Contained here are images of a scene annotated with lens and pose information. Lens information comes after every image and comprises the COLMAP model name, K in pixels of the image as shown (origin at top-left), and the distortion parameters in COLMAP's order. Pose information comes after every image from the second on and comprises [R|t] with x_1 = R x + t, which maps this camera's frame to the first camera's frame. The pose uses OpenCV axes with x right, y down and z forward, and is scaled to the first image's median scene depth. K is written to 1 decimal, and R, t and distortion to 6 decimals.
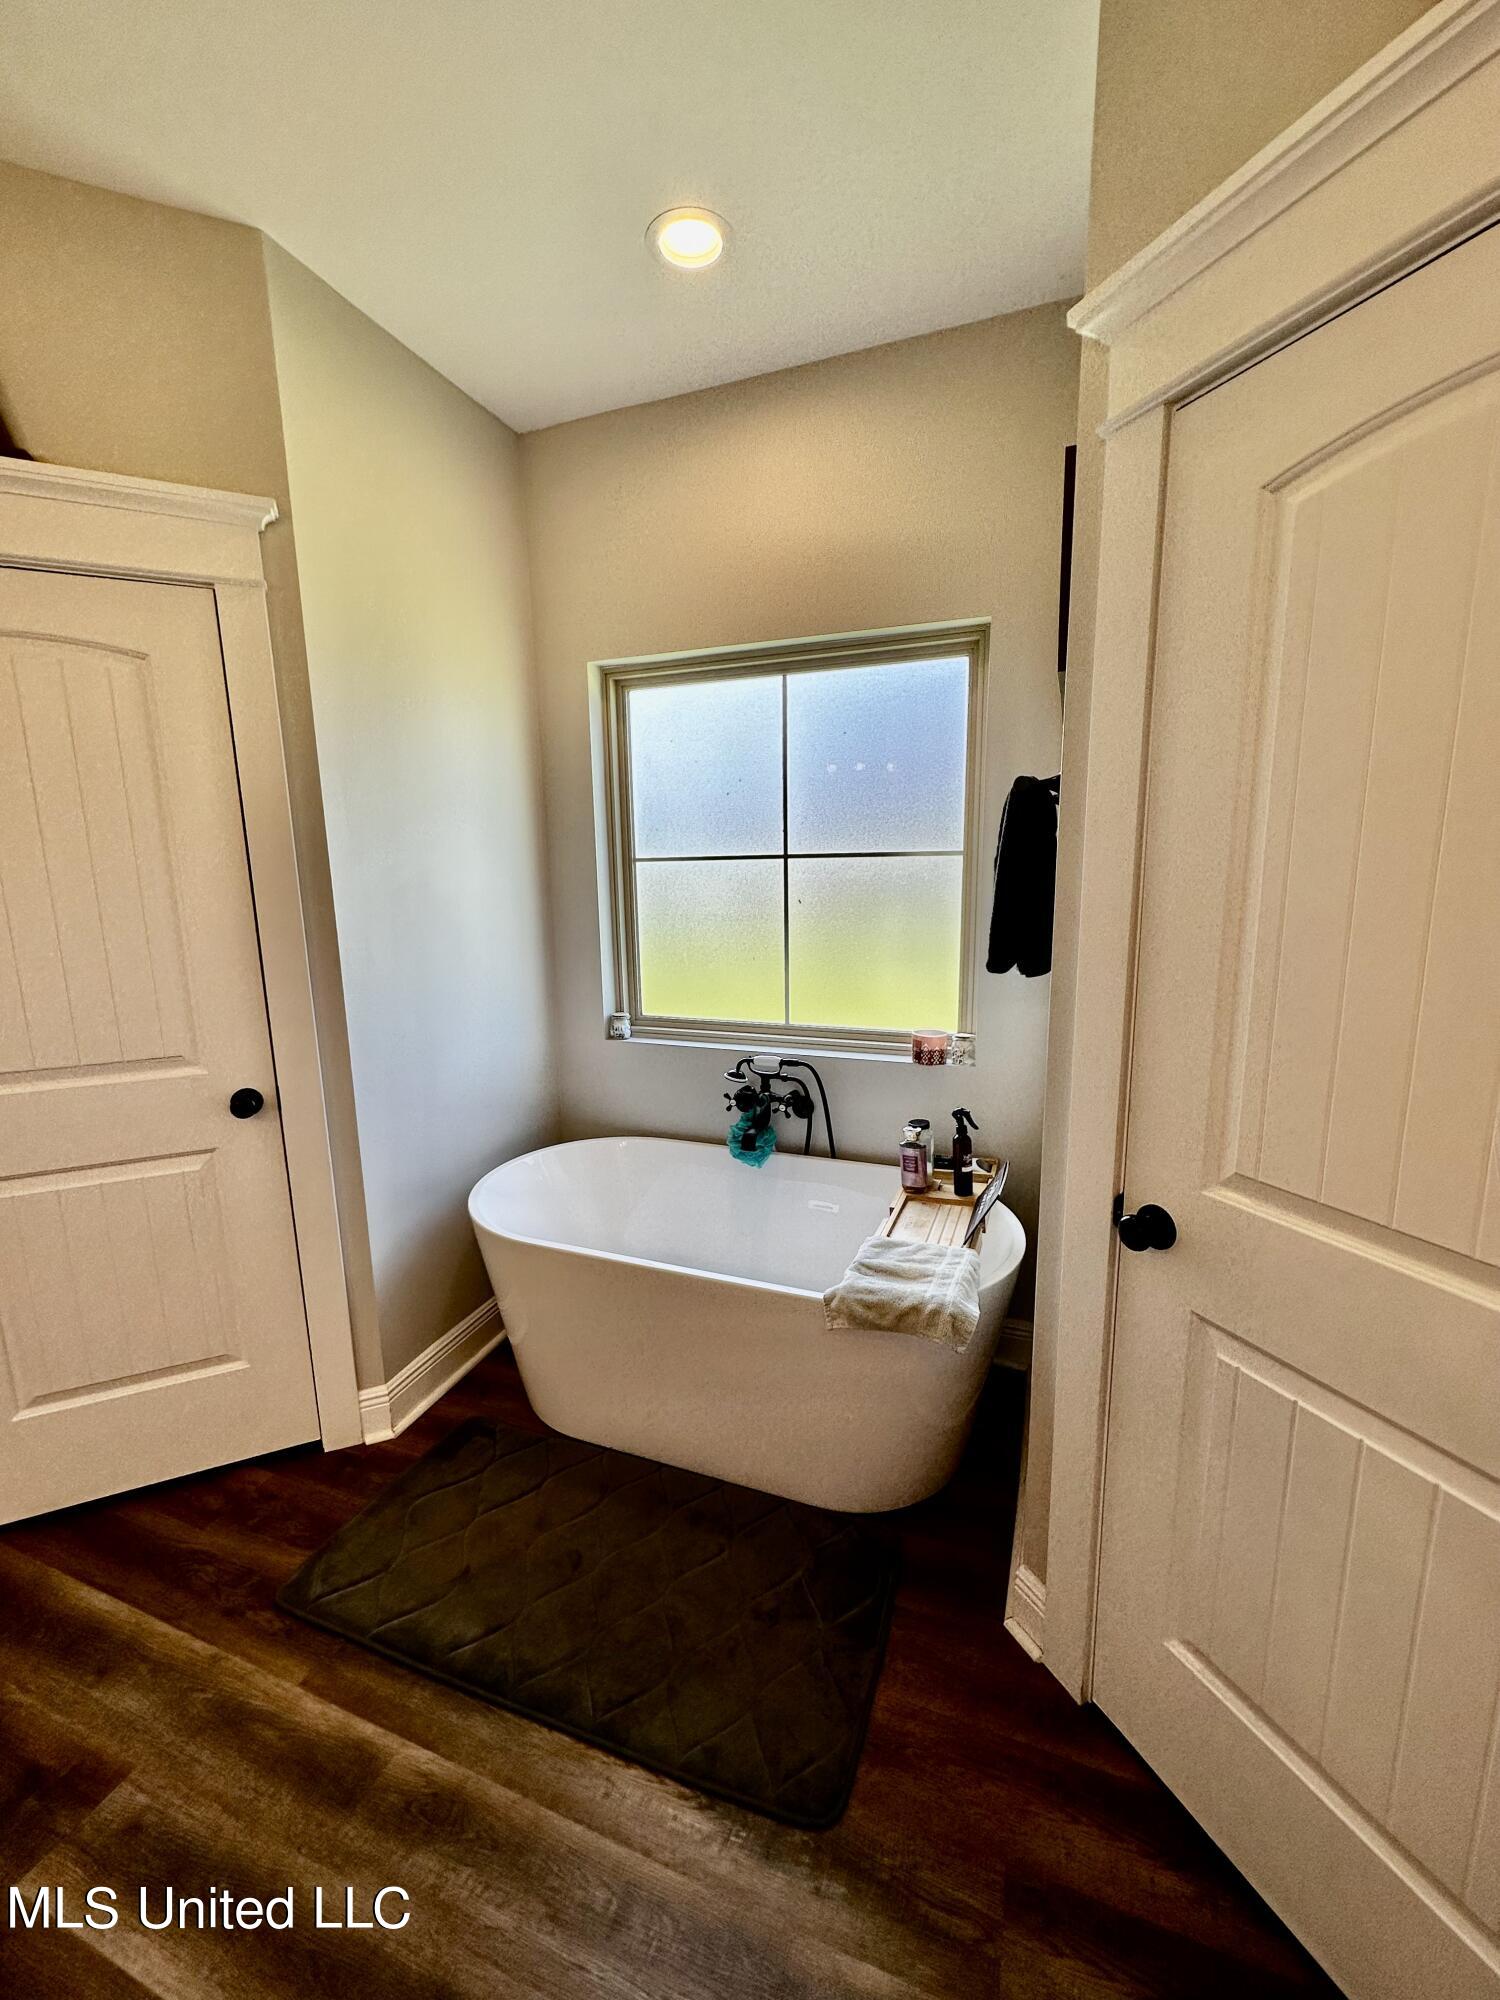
lens RADIAL K [[799.2, 0, 750.0], [0, 799.2, 1000.0], [0, 0, 1]] dist [0.000395, 0.000134]
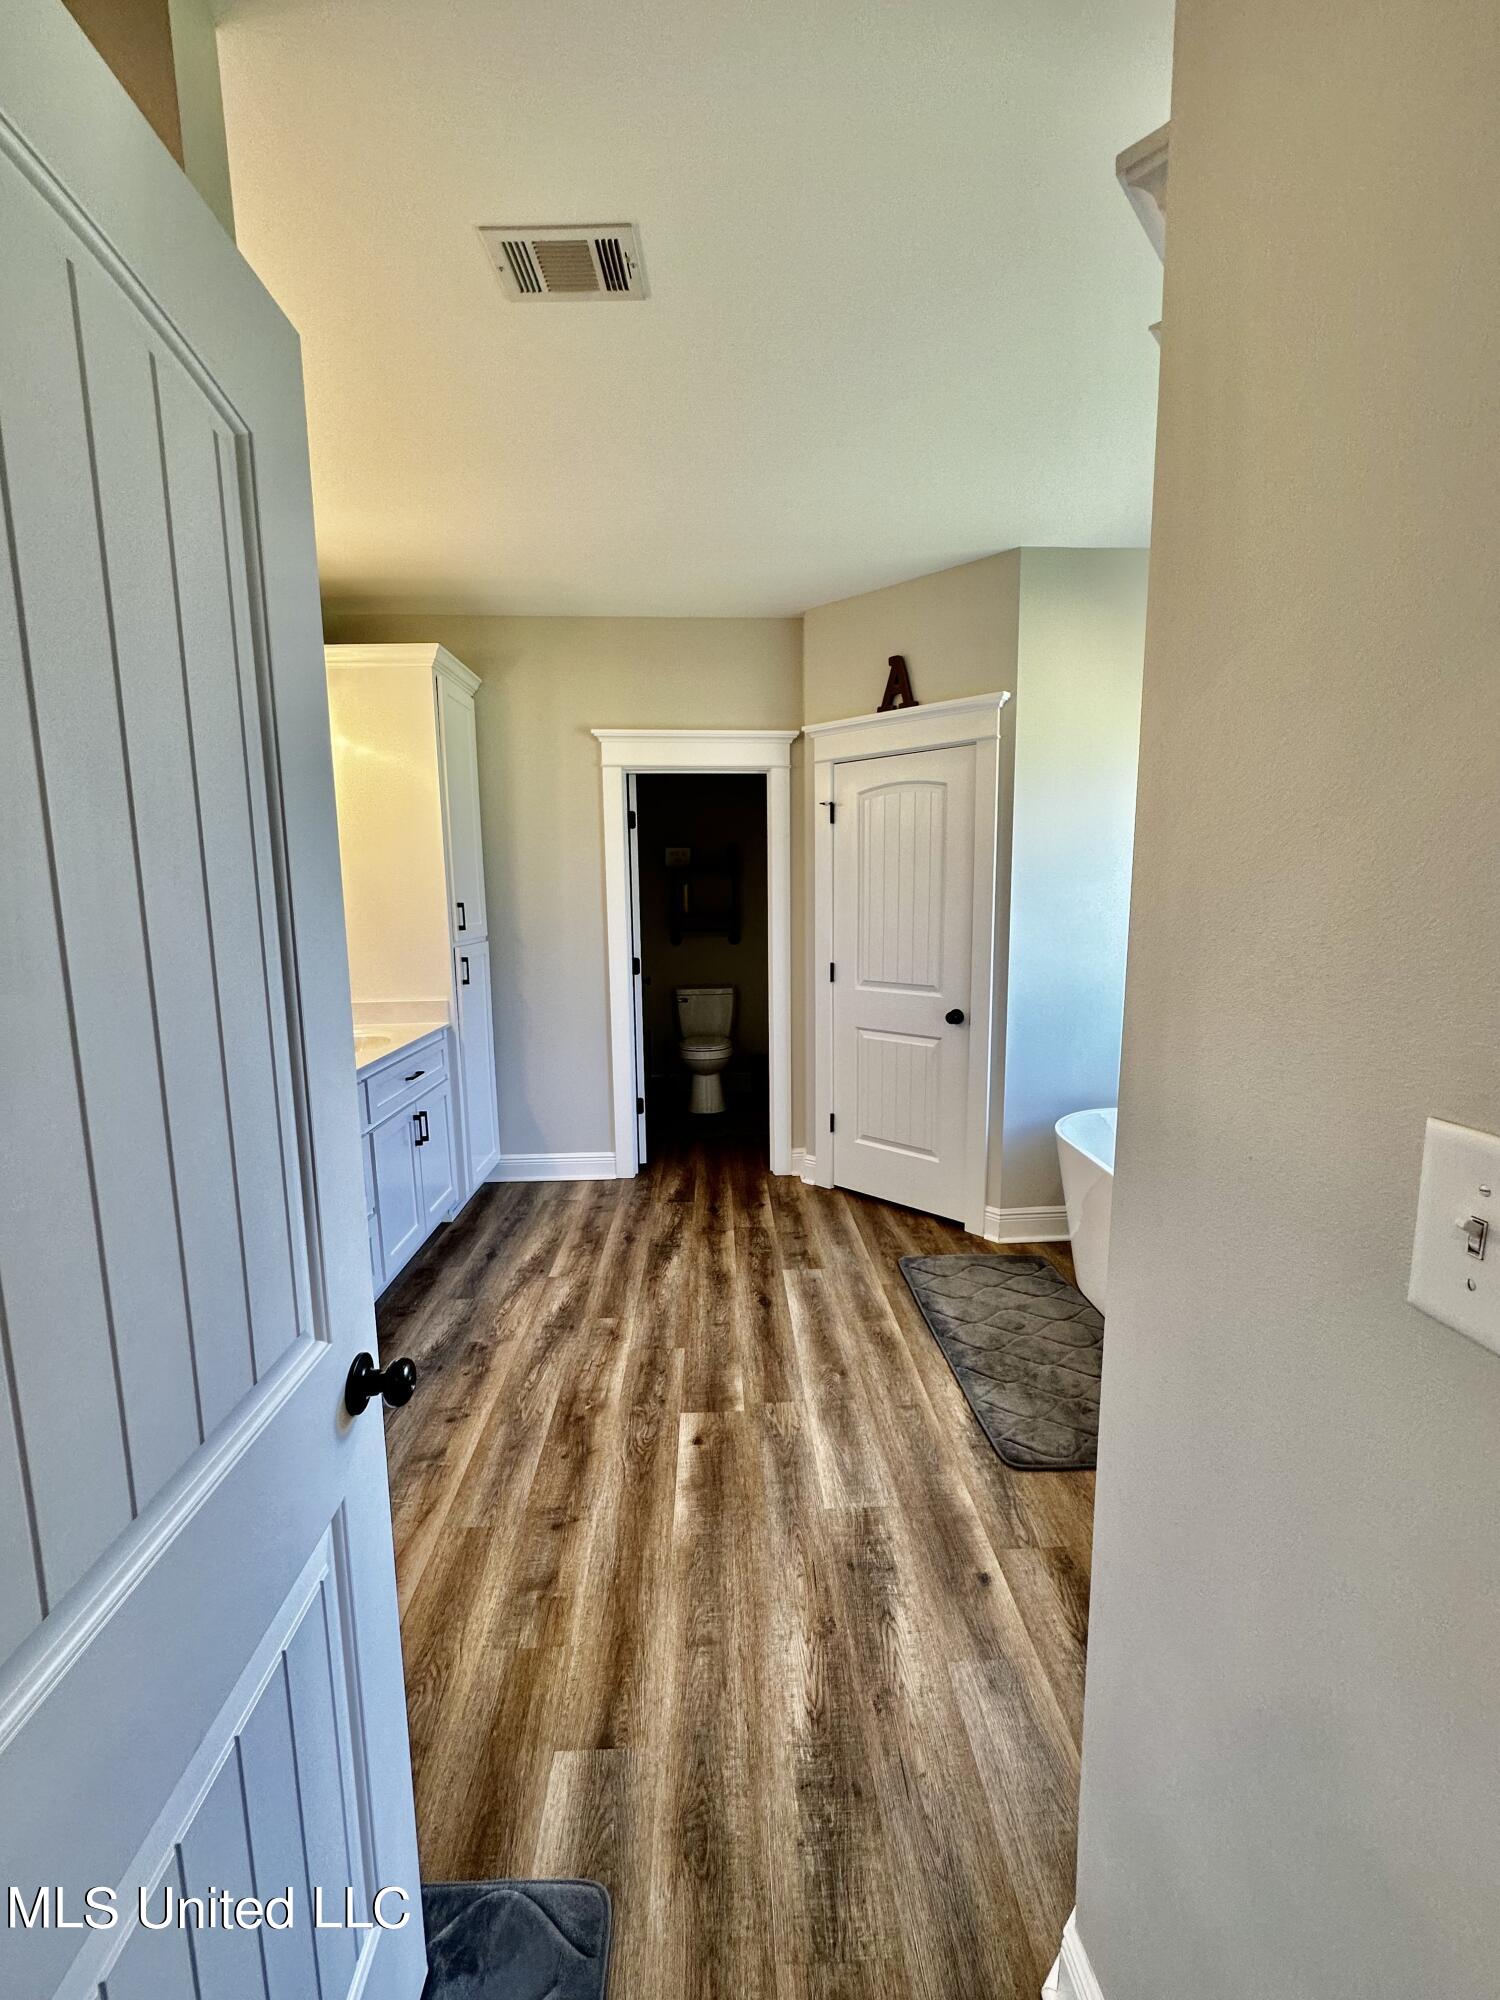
lens RADIAL K [[799.2, 0, 750.0], [0, 799.2, 1000.0], [0, 0, 1]] dist [0.000395, 0.000134]
pose [[0.397414, 0.133184, -0.907923, 0.929996], [-0.156601, 0.984741, 0.075905, 0.027453], [0.904178, 0.112016, 0.412207, -0.207446]]
